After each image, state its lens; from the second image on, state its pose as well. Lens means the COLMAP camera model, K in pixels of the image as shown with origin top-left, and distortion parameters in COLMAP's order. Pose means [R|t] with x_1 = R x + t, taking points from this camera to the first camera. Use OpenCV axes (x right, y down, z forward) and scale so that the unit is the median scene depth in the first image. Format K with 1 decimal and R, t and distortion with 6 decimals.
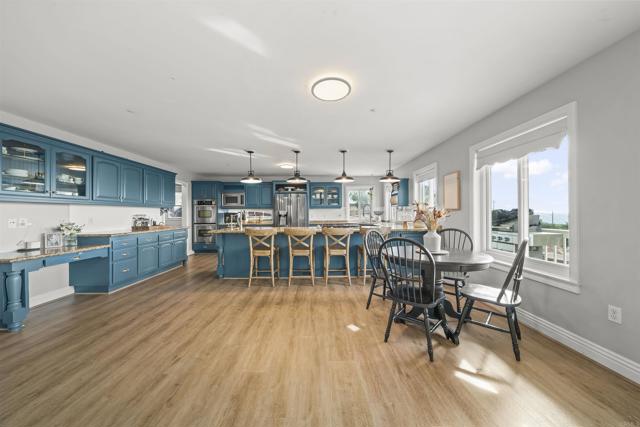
lens RADIAL K [[216.7, 0, 319.7], [0, 216.7, 210.7], [0, 0, 1]] dist [-0.001542, -0.000027]
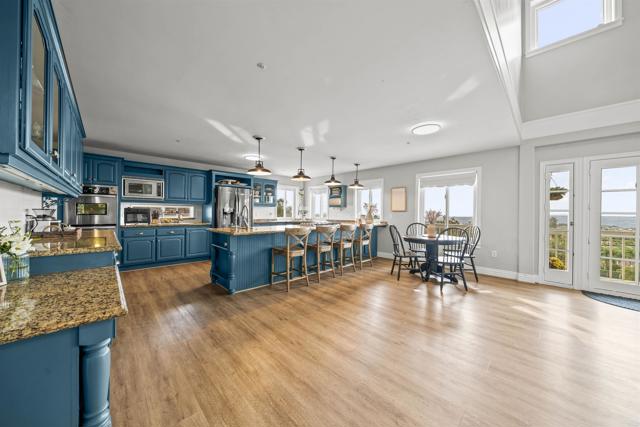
lens RADIAL K [[221.4, 0, 320.0], [0, 221.4, 213.5], [0, 0, 1]] dist [-0.001066, -0.000109]
pose [[0.722093, 0.011134, 0.691707, -0.844348], [-0.025205, 0.999630, 0.010222, 0.008265], [-0.691337, -0.024816, 0.722106, 0.228260]]
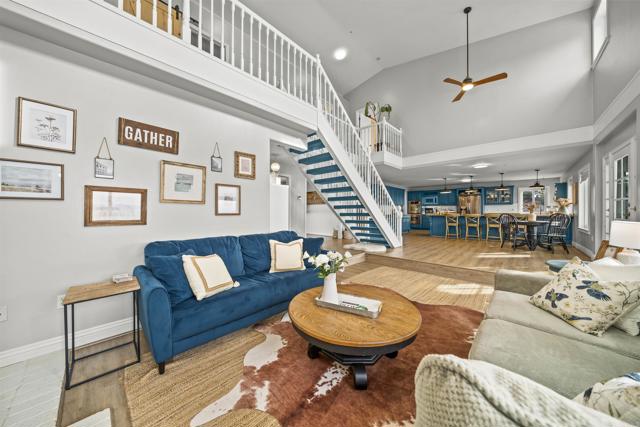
lens RADIAL K [[216.7, 0, 319.7], [0, 216.7, 210.7], [0, 0, 1]] dist [-0.001542, -0.000027]
pose [[0.722096, 0.002916, -0.691787, 0.309503], [0.004438, 0.999951, 0.008847, 0.023301], [0.691779, -0.009459, 0.722047, -1.630736]]
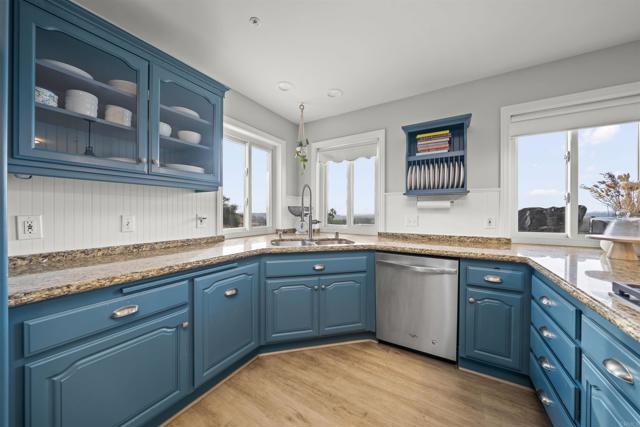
lens RADIAL K [[221.4, 0, 320.0], [0, 221.4, 213.5], [0, 0, 1]] dist [-0.001066, -0.000109]
pose [[0.524461, -0.001797, 0.851432, -0.103440], [-0.015995, 0.999800, 0.011963, 0.017403], [-0.851284, -0.019893, 0.524328, 1.419092]]
